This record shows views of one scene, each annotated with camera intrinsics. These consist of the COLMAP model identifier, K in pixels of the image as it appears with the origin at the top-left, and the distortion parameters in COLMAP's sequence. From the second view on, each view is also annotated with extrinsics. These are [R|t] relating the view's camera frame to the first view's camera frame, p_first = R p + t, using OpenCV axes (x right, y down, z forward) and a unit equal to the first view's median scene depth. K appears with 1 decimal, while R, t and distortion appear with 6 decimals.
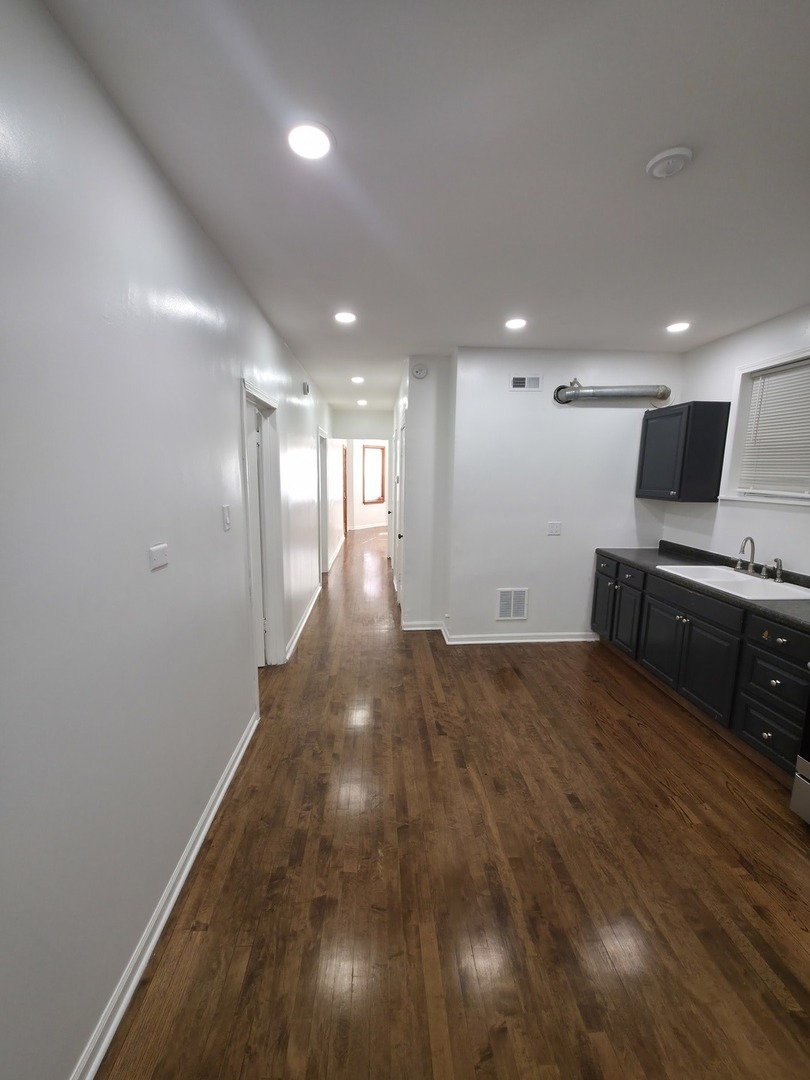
lens RADIAL K [[425.0, 0, 403.5], [0, 425.0, 533.9], [0, 0, 1]] dist [0.008744, -0.000198]
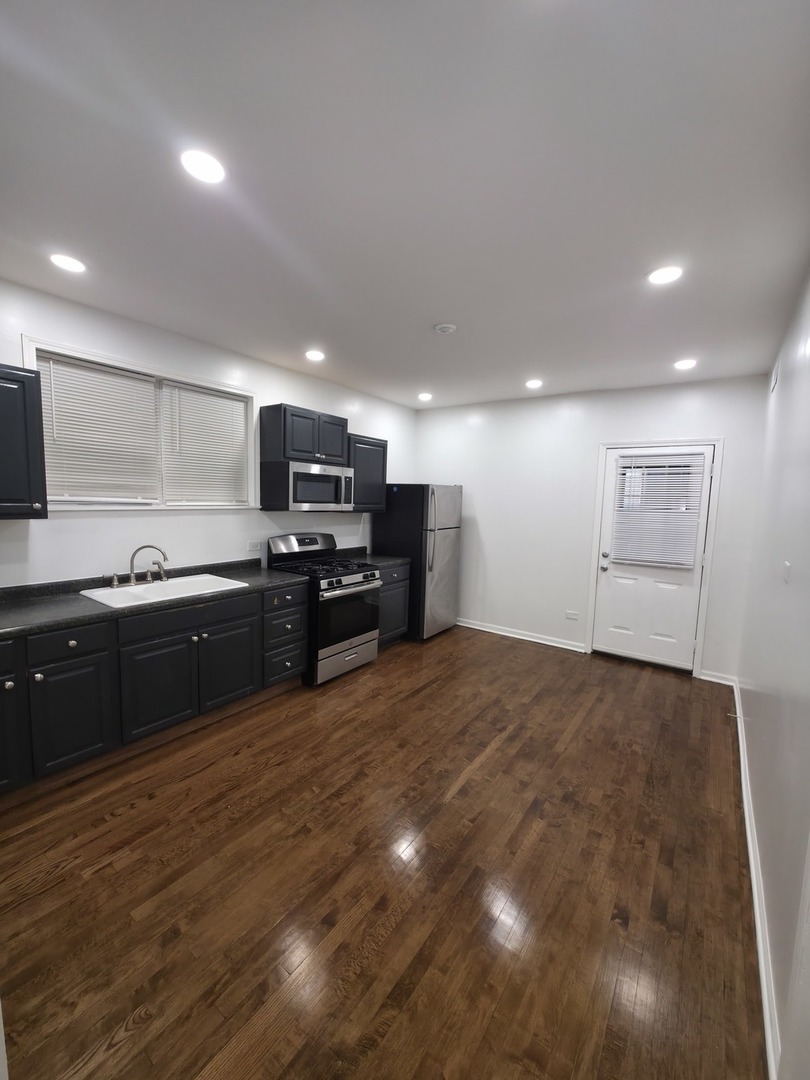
lens RADIAL K [[425.0, 0, 407.9], [0, 425.0, 536.4], [0, 0, 1]] dist [0.008744, -0.000198]
pose [[-0.765669, -0.098027, 0.635721, -0.276646], [0.056390, 0.974285, 0.218149, -0.199565], [-0.640758, 0.202878, -0.740452, 1.387108]]
